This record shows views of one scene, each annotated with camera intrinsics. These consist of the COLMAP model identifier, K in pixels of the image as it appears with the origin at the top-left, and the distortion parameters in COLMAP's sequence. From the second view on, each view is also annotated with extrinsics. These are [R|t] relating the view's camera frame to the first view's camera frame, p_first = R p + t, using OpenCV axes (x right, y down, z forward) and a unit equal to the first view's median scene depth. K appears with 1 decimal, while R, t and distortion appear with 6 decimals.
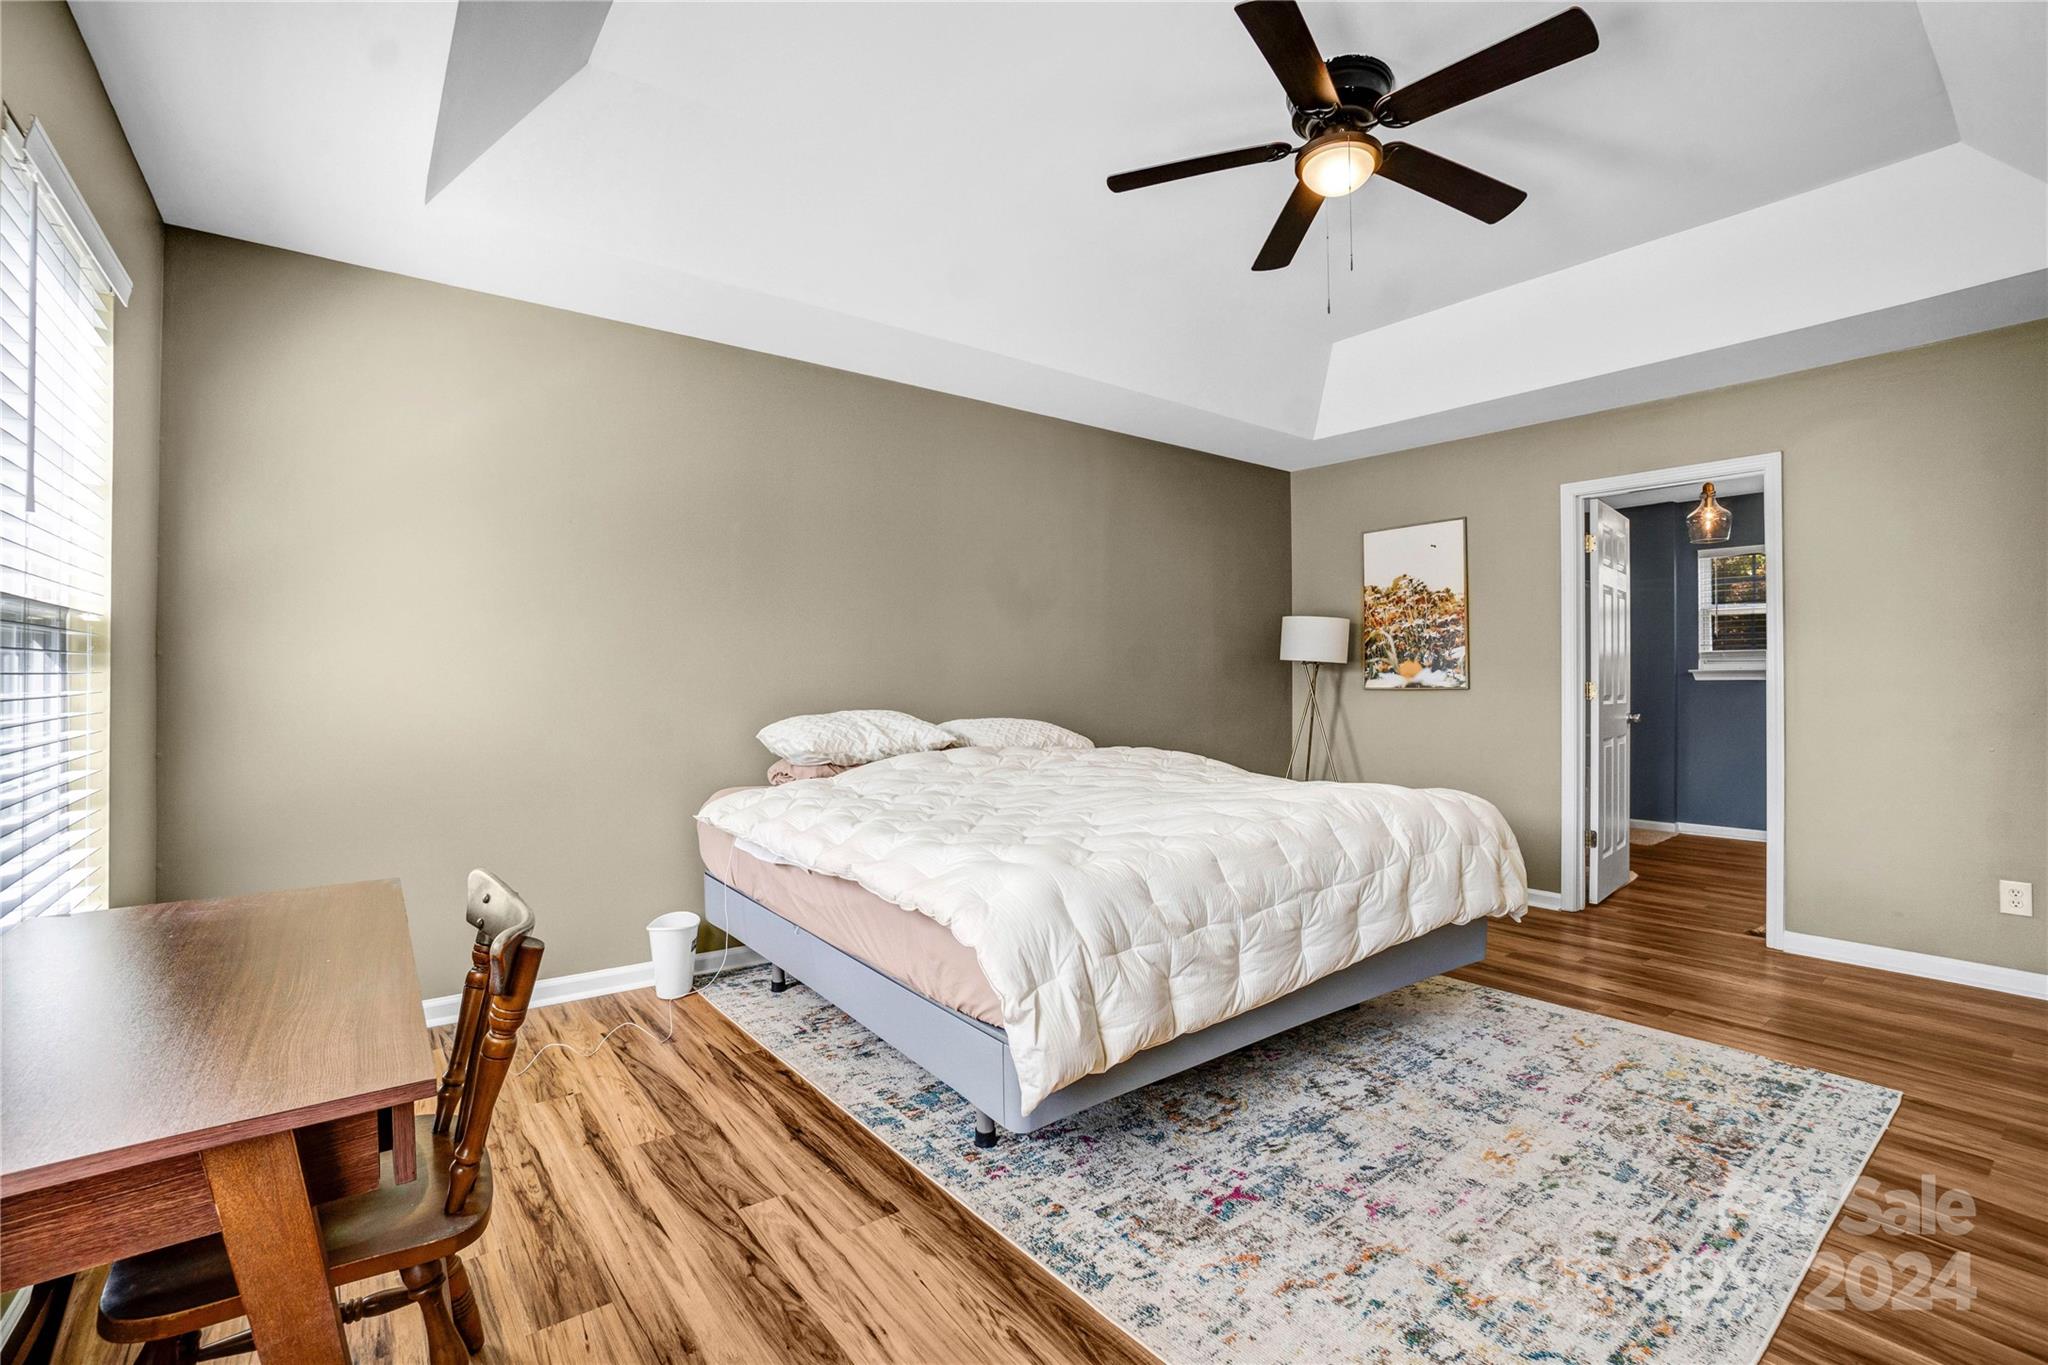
lens RADIAL K [[908.6, 0, 1015.1], [0, 908.6, 674.8], [0, 0, 1]] dist [-0.058017, 0.020448]
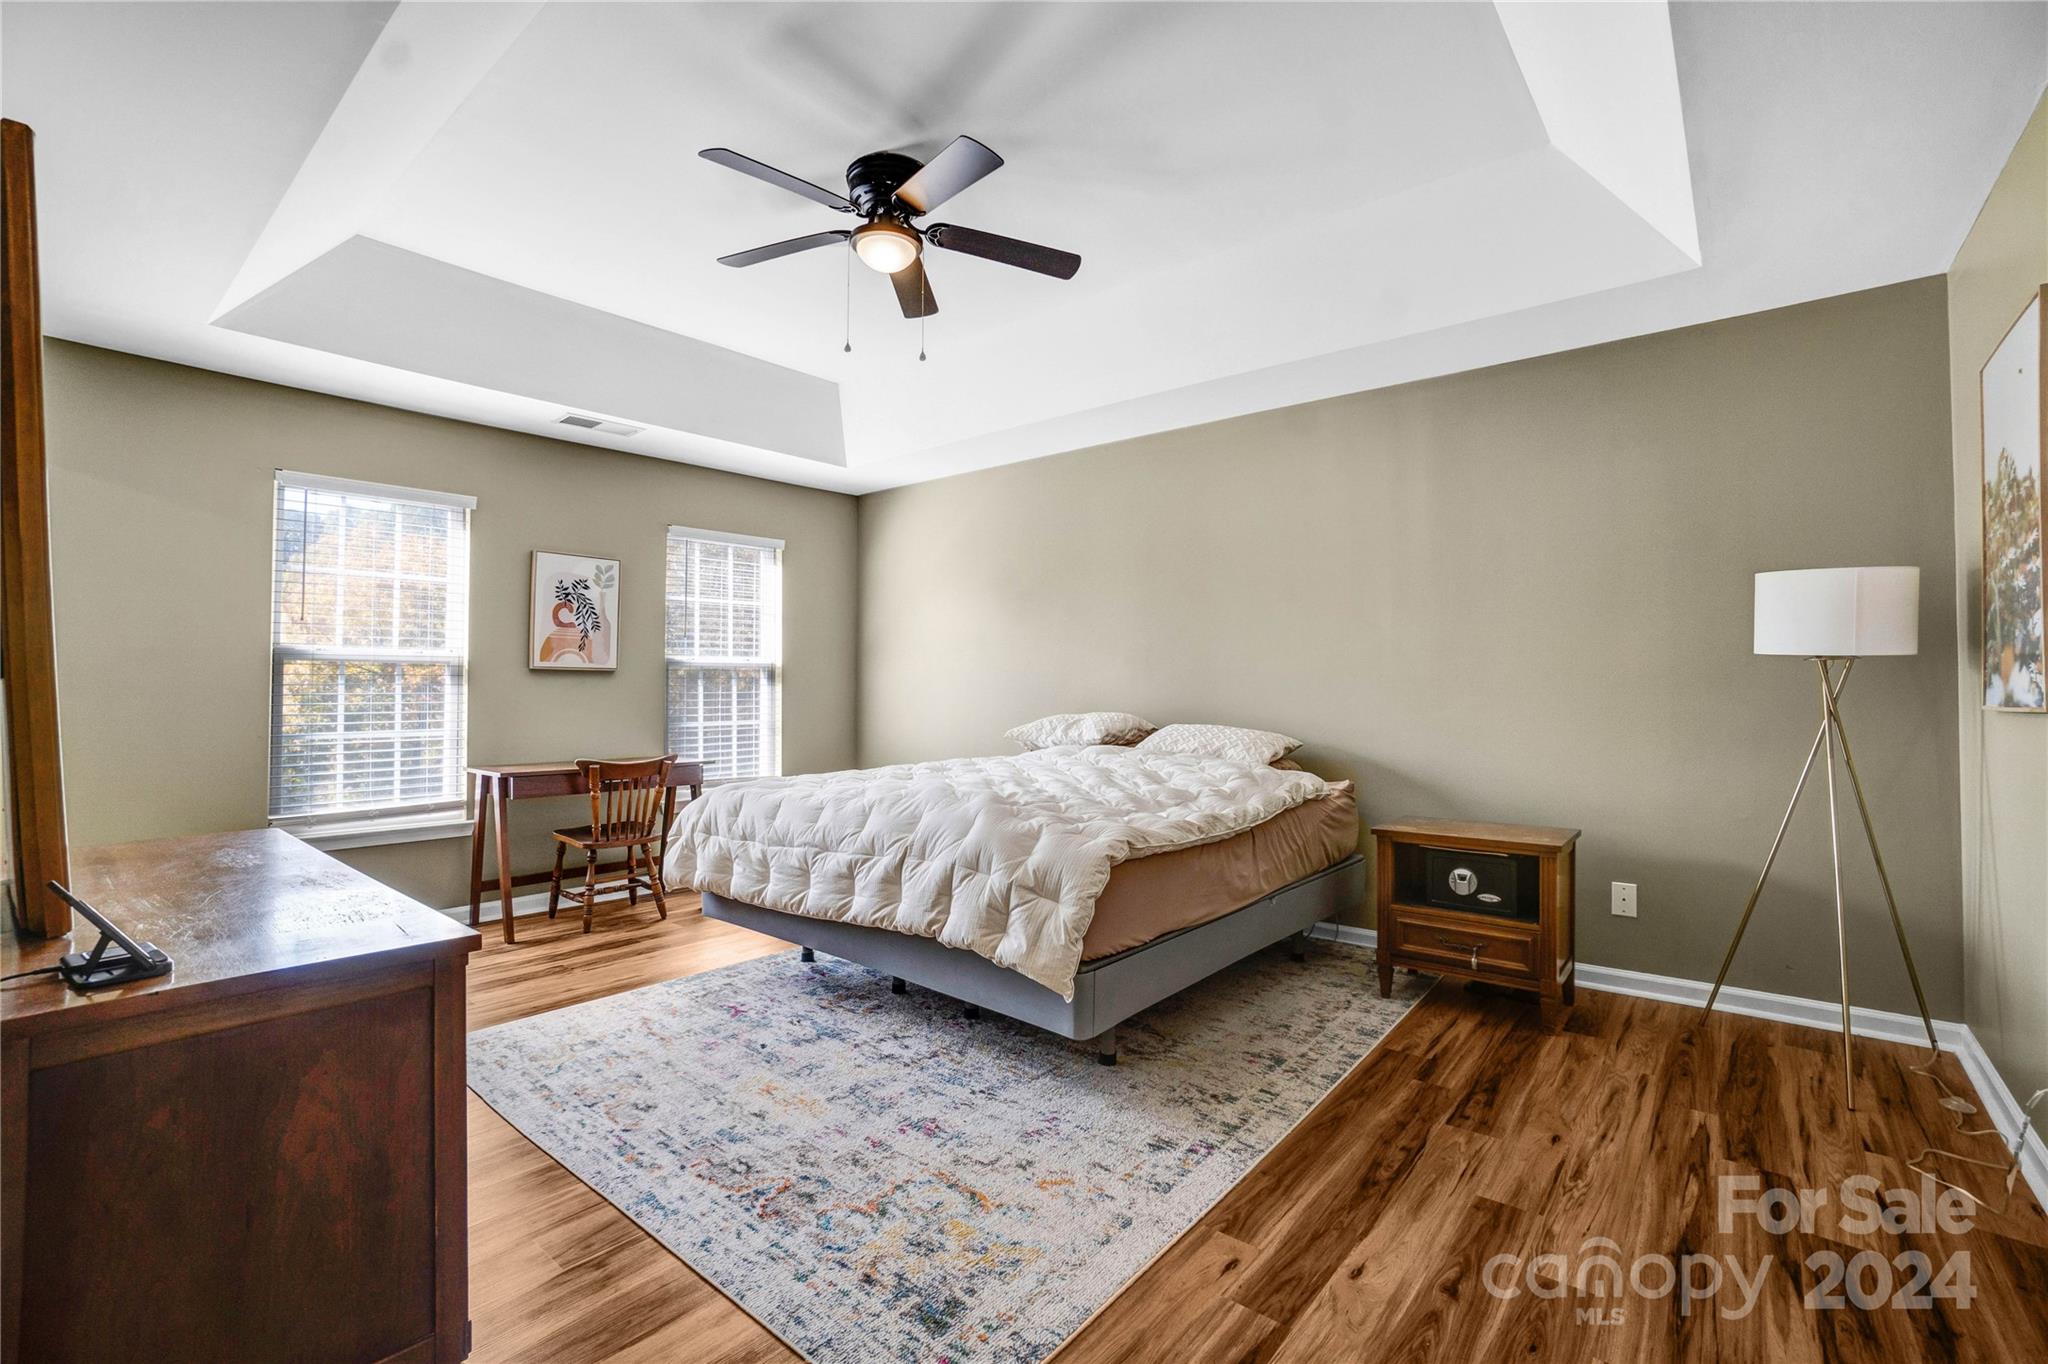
lens RADIAL K [[903.3, 0, 1017.7], [0, 903.3, 686.7], [0, 0, 1]] dist [-0.058398, -0.000305]
pose [[0.208858, -0.002900, -0.977942, 1.644080], [0.002349, 0.999994, -0.002464, 0.009556], [0.977943, -0.001782, 0.208863, 0.996770]]
